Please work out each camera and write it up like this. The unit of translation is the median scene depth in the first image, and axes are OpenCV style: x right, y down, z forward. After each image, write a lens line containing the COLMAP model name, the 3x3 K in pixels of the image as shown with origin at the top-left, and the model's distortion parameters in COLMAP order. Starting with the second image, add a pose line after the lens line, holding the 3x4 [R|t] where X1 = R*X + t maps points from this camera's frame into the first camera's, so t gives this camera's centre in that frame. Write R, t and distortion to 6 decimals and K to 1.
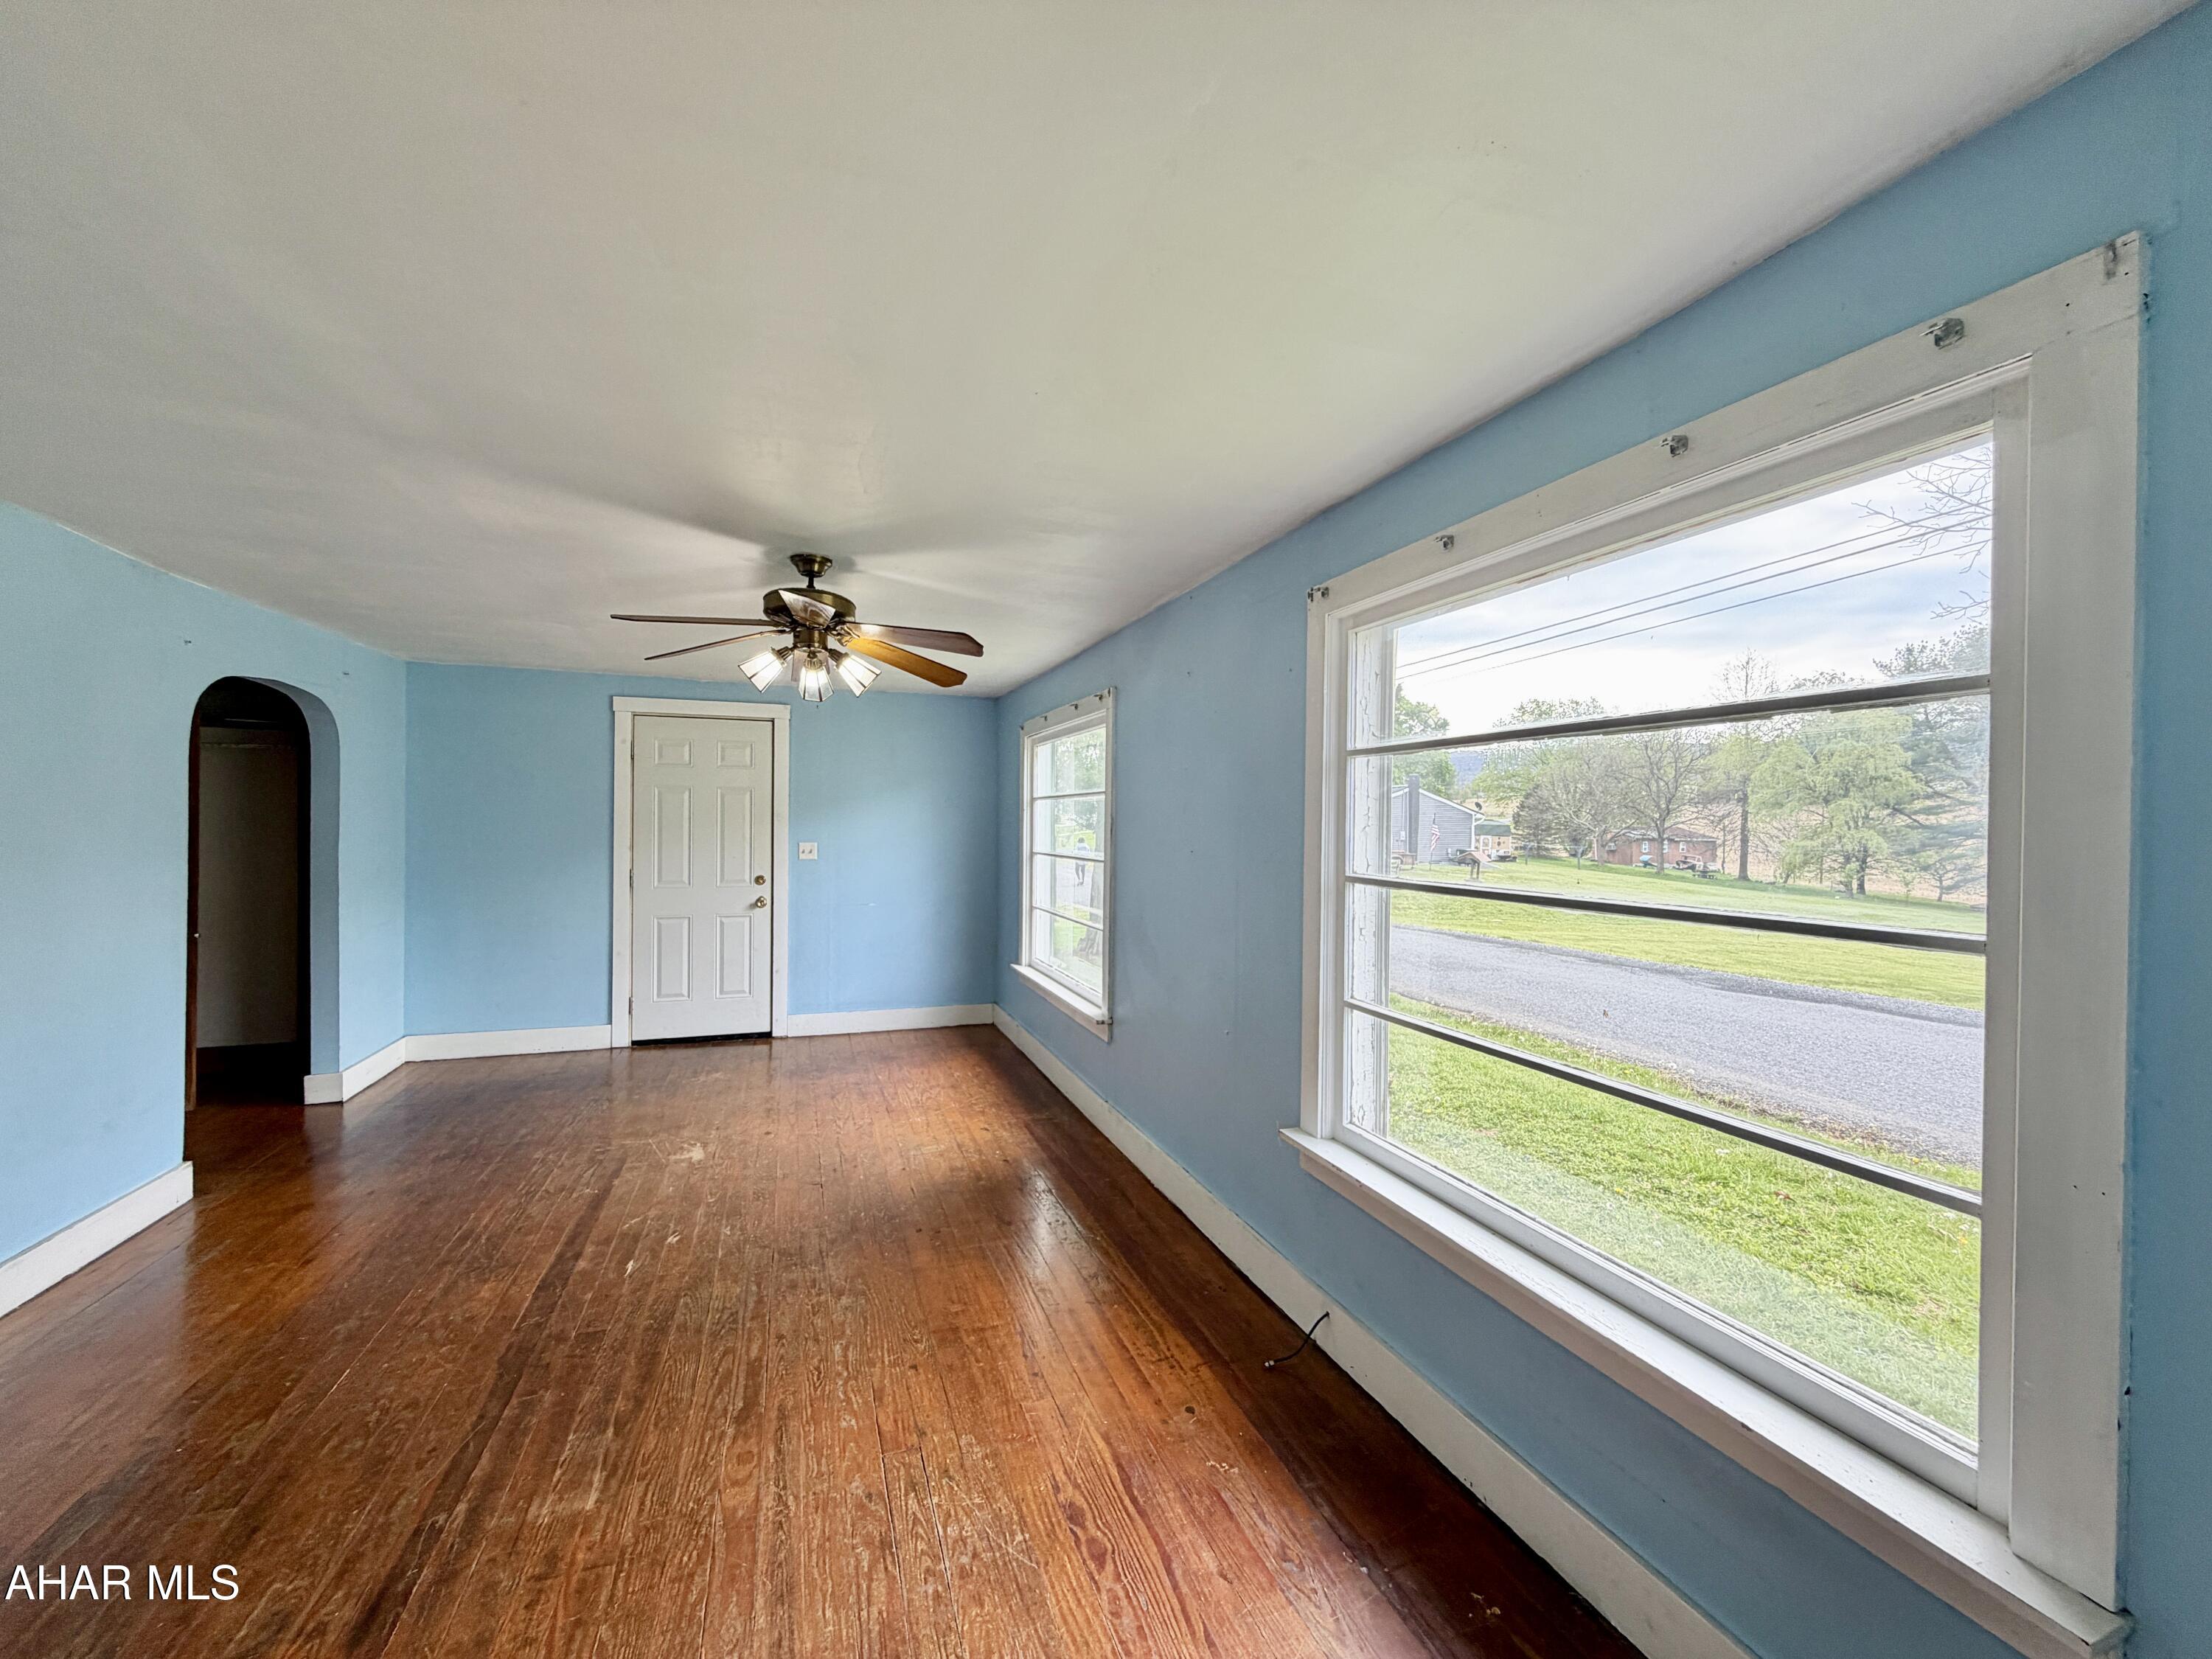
lens RADIAL K [[879.7, 0, 1105.1], [0, 879.7, 826.9], [0, 0, 1]] dist [0.000397, 0.000089]
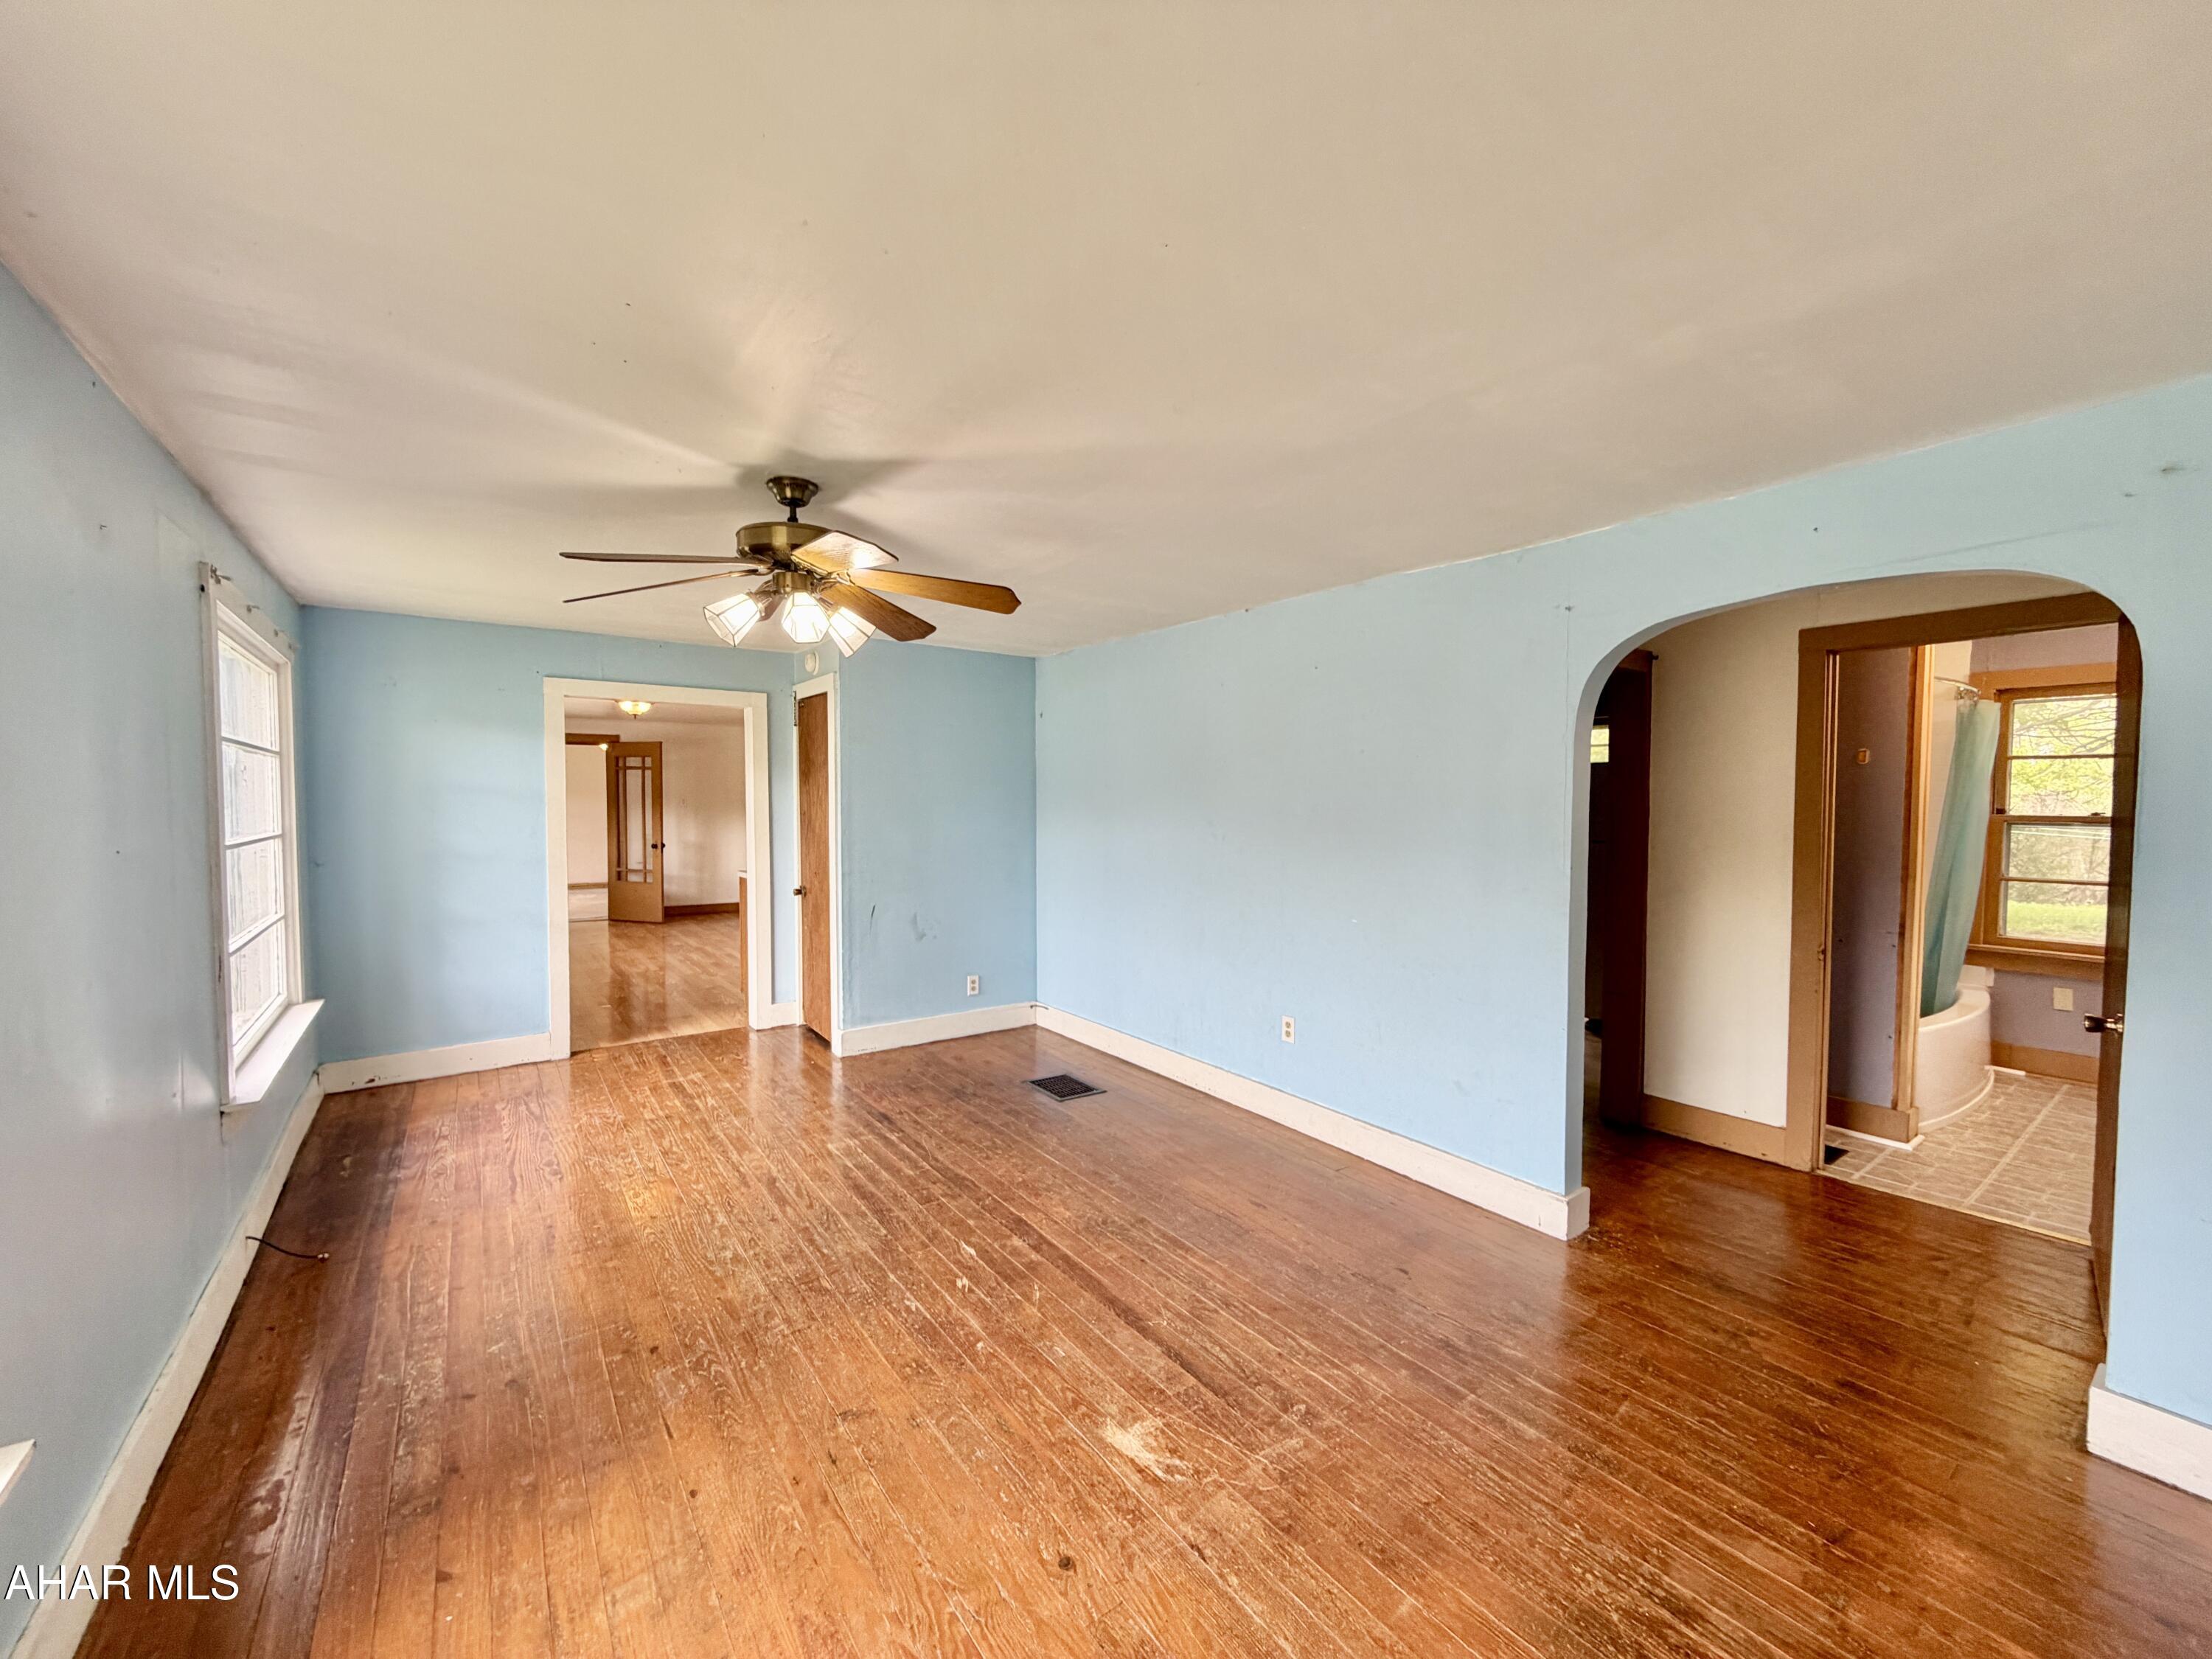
lens RADIAL K [[879.7, 0, 1103.3], [0, 879.7, 835.0], [0, 0, 1]] dist [0.000397, 0.000089]
pose [[-0.960250, -0.003021, -0.279124, -0.407312], [-0.015702, 0.998943, 0.043206, -0.018526], [0.278699, 0.045871, -0.959283, 1.997405]]
